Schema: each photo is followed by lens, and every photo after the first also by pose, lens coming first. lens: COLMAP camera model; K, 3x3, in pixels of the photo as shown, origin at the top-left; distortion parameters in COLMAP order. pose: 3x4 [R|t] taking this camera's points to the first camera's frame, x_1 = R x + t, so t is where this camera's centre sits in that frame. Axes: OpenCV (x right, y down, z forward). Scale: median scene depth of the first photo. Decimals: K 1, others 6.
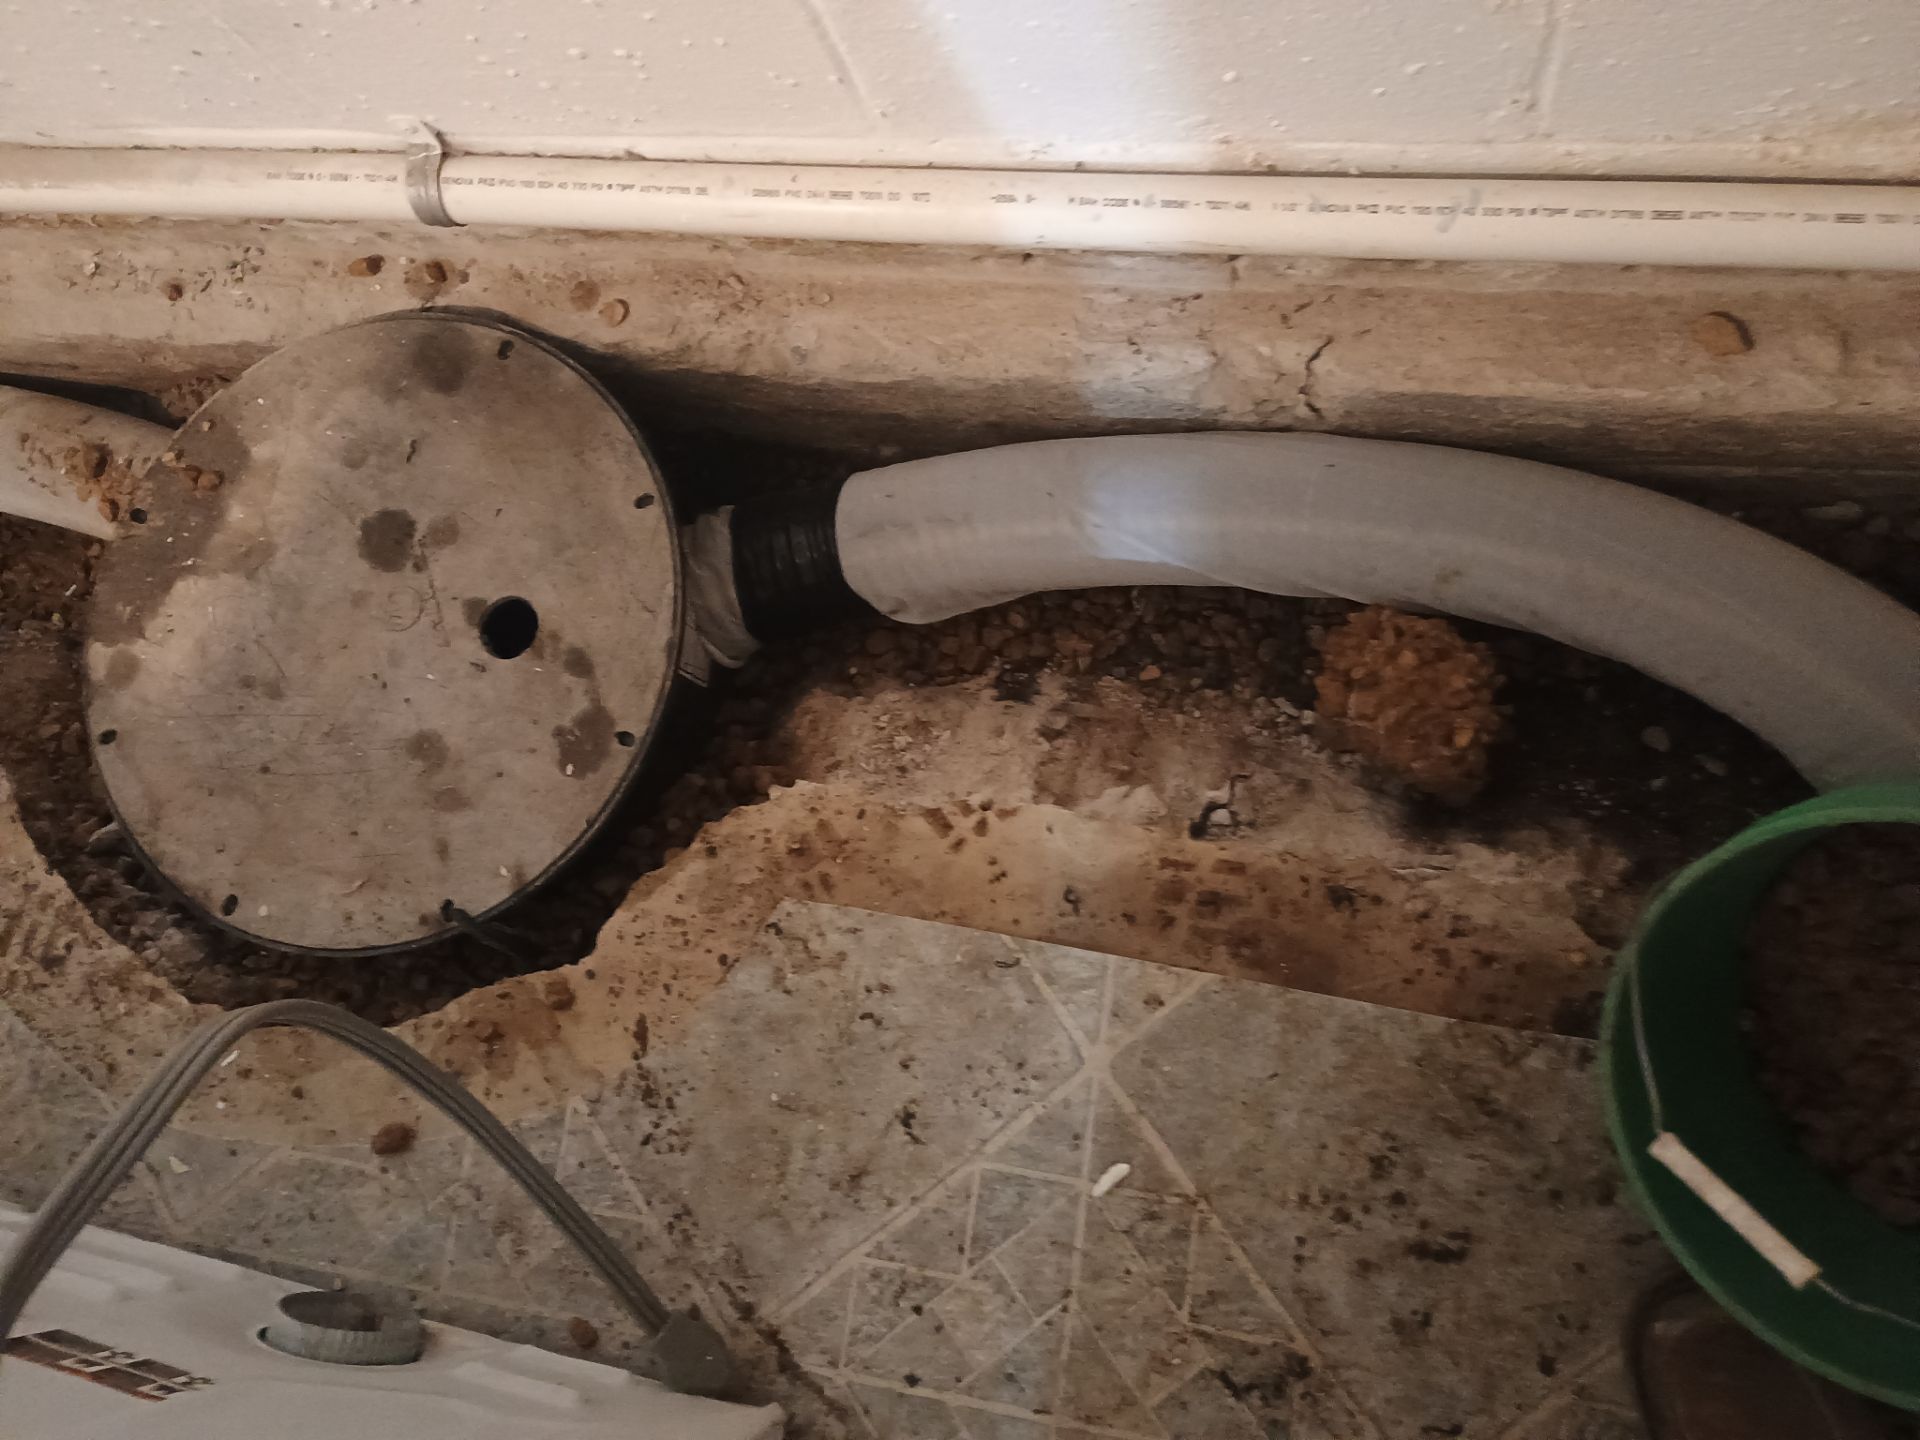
lens RADIAL K [[1651.0, 0, 953.2], [0, 1651.0, 700.6], [0, 0, 1]] dist [0.060666, -0.078890]
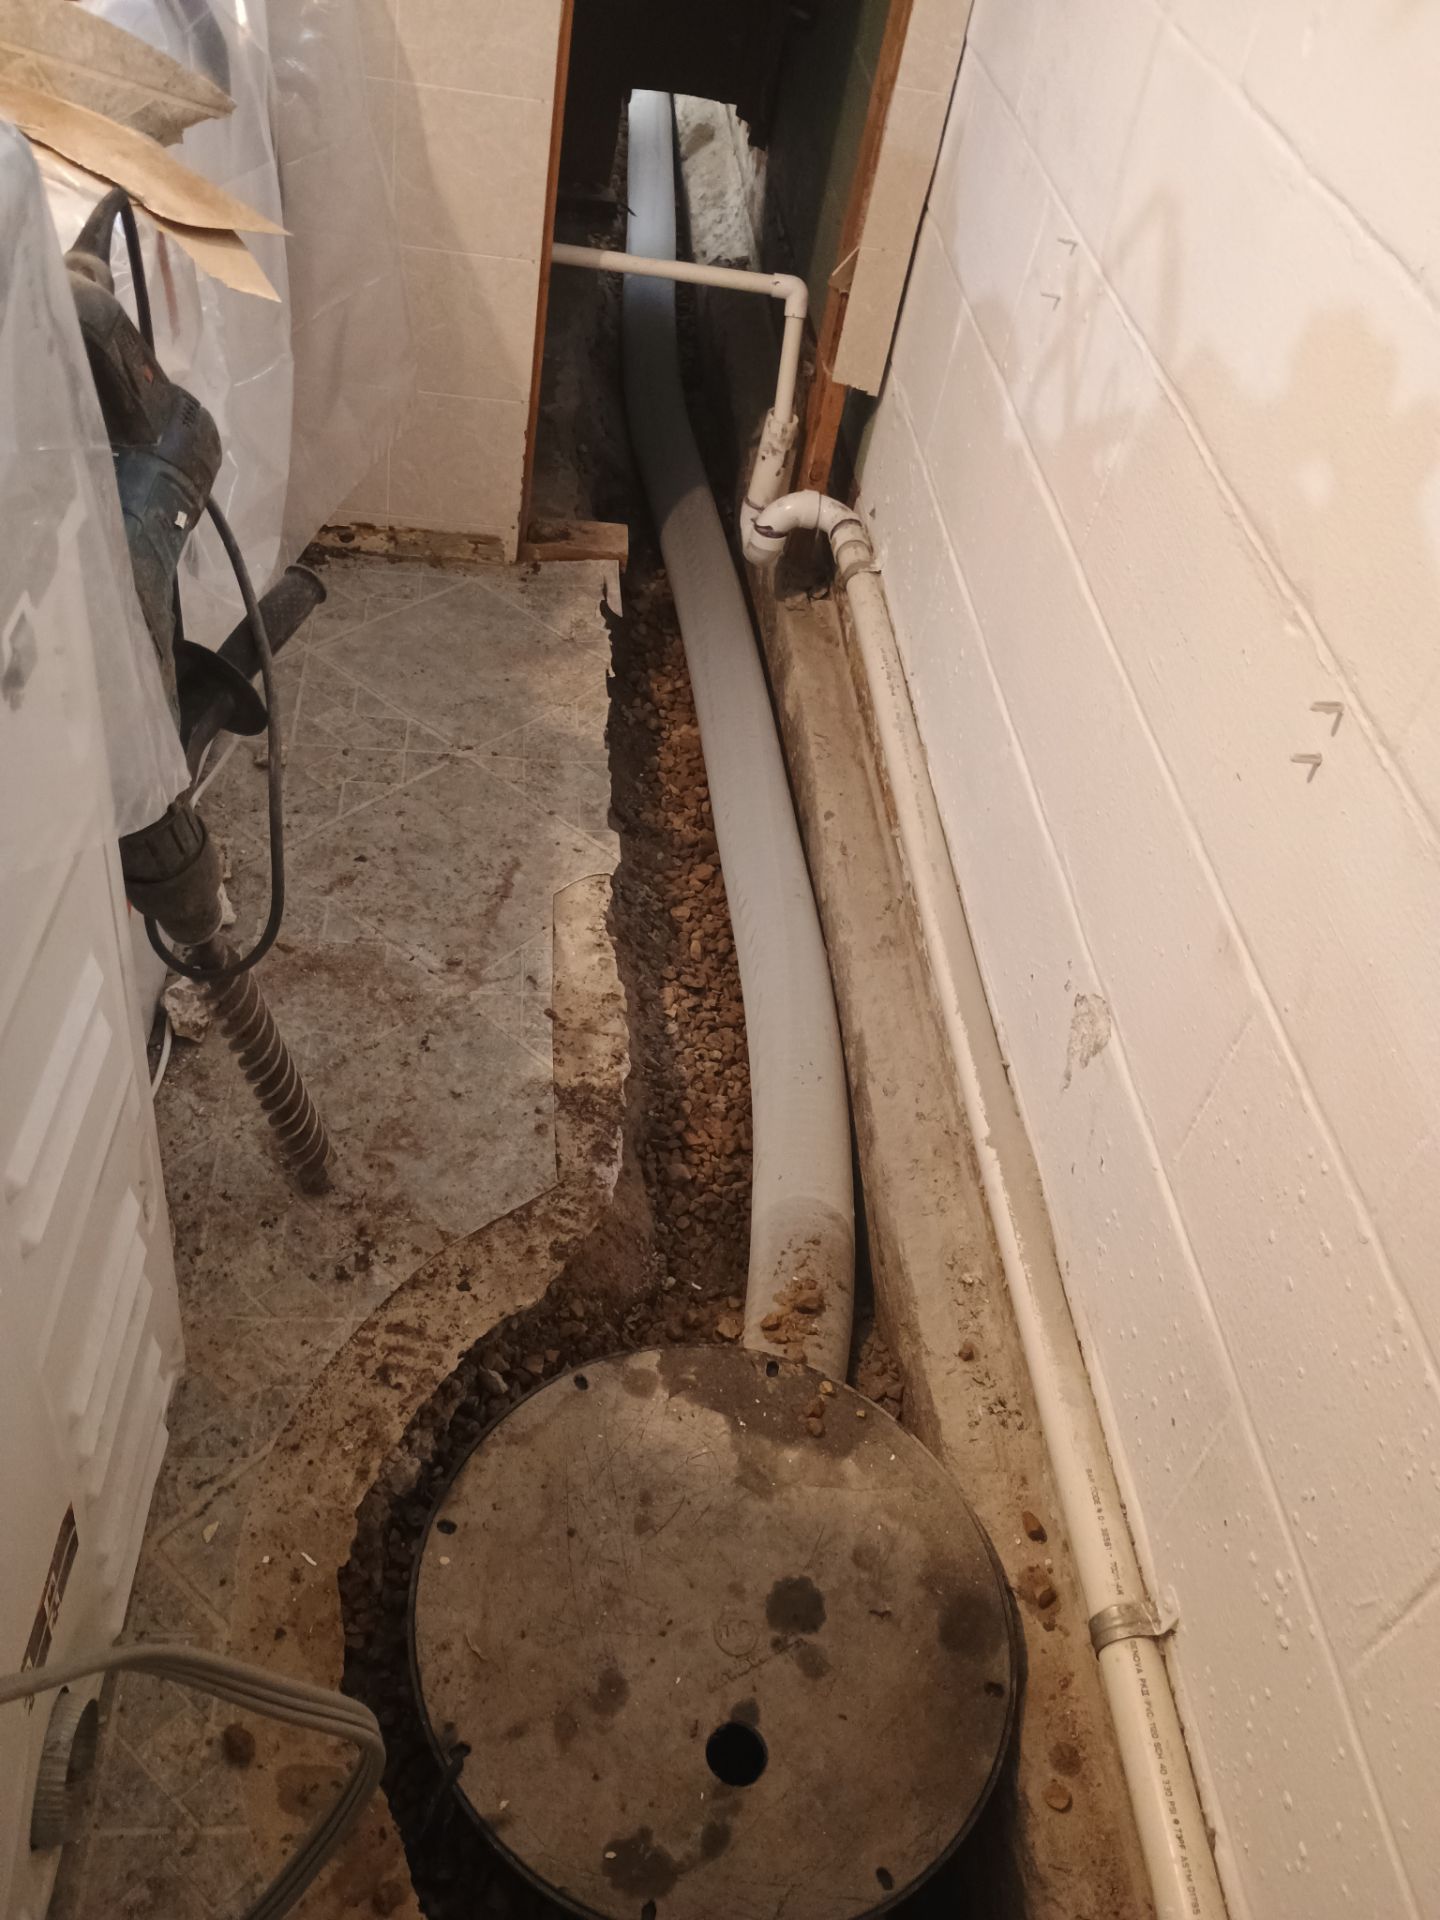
lens RADIAL K [[1651.0, 0, 713.0], [0, 1651.0, 968.9], [0, 0, 1]] dist [0.060666, -0.078890]
pose [[0.171197, 0.848393, -0.500921, -0.167526], [-0.985235, 0.146478, -0.088635, -0.008933], [-0.001823, 0.508699, 0.860943, -0.151027]]
